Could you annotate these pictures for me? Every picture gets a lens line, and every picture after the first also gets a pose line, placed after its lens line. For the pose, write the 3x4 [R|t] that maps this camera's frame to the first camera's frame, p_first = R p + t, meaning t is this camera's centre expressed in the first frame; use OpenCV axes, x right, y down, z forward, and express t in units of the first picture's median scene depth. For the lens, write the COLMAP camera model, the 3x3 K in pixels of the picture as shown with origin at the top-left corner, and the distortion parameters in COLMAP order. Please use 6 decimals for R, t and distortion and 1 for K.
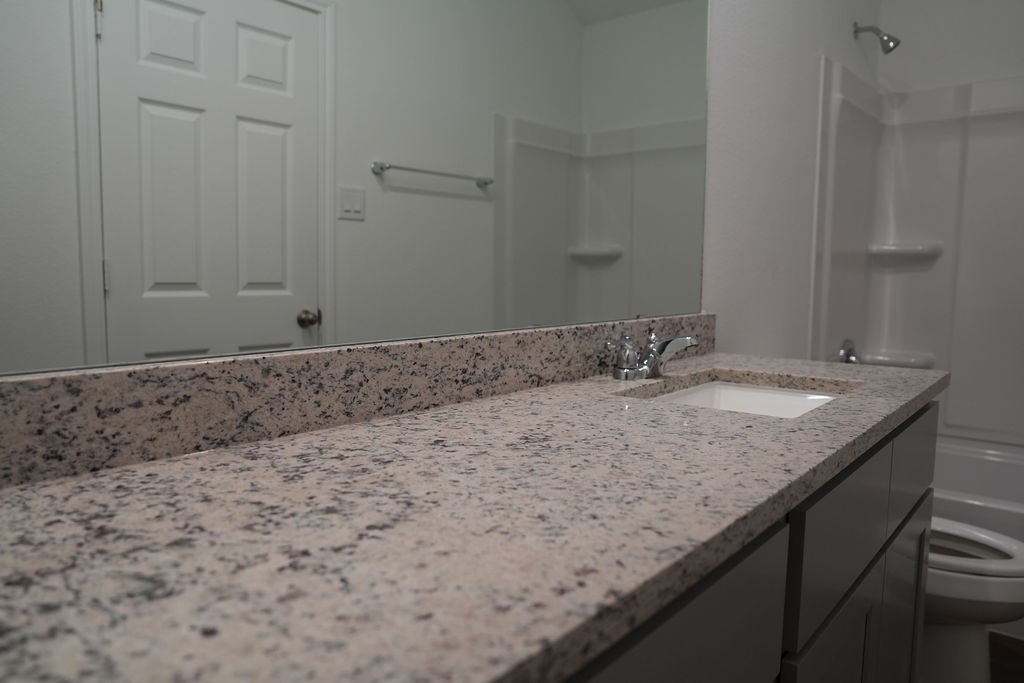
lens RADIAL K [[697.2, 0, 513.1], [0, 697.2, 344.4], [0, 0, 1]] dist [-0.129507, 0.102441]
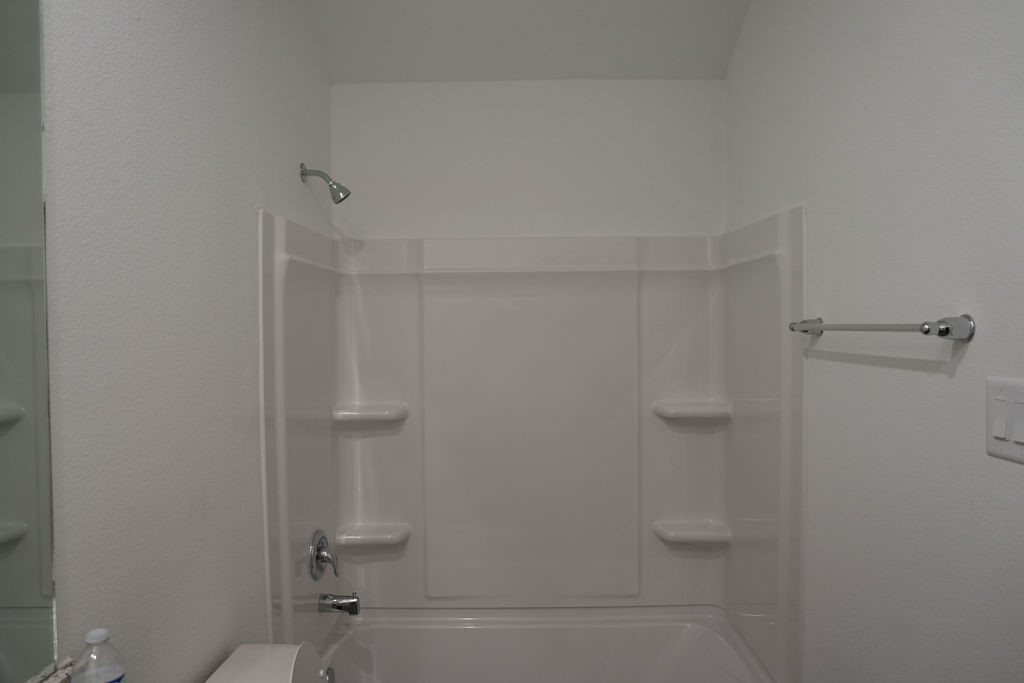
lens RADIAL K [[697.2, 0, 513.1], [0, 697.2, 344.4], [0, 0, 1]] dist [-0.129507, 0.102441]
pose [[0.758305, -0.034885, 0.650966, 0.137131], [0.087733, 0.994944, -0.048881, -0.182278], [-0.645969, 0.094178, 0.757532, 0.184886]]
